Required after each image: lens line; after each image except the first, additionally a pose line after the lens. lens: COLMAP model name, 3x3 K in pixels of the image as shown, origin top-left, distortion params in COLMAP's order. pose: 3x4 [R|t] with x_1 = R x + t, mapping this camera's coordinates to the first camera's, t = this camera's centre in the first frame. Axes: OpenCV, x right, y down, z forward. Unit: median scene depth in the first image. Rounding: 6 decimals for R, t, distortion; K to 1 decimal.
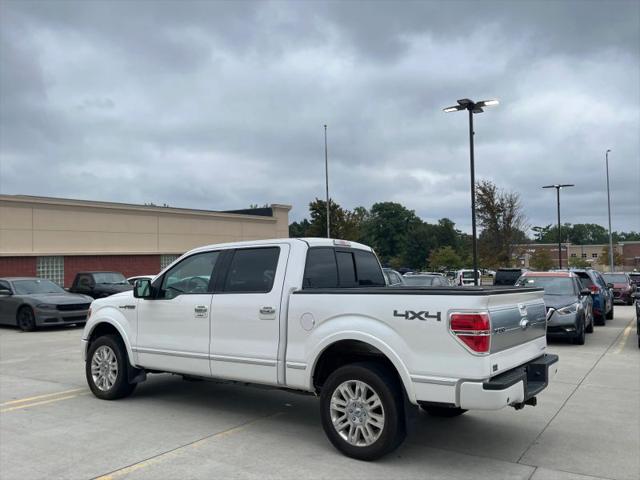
lens RADIAL K [[572.9, 0, 333.7], [0, 572.9, 257.1], [0, 0, 1]] dist [0.045228, -0.005600]
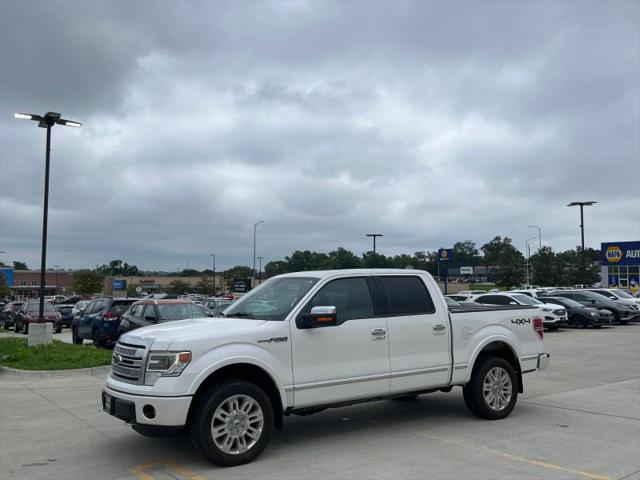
lens RADIAL K [[564.8, 0, 343.2], [0, 564.8, 236.7], [0, 0, 1]] dist [0.042191, 0.000690]
pose [[0.340432, 0.096408, 0.935313, -1.277730], [-0.013205, 0.995122, -0.097766, 0.017905], [-0.940176, 0.020932, 0.340045, 0.713262]]
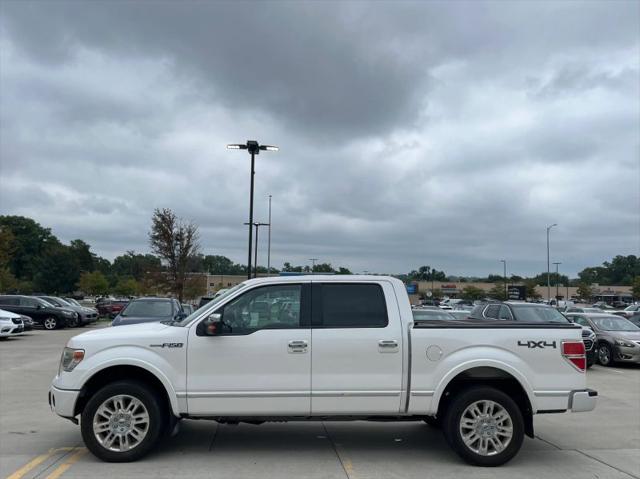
lens RADIAL K [[572.9, 0, 333.7], [0, 572.9, 256.6], [0, 0, 1]] dist [0.045228, -0.005600]
pose [[0.769996, 0.065400, 0.634688, -0.821110], [-0.036121, 0.997606, -0.058975, -0.002696], [-0.637025, 0.022485, 0.770515, 0.218432]]
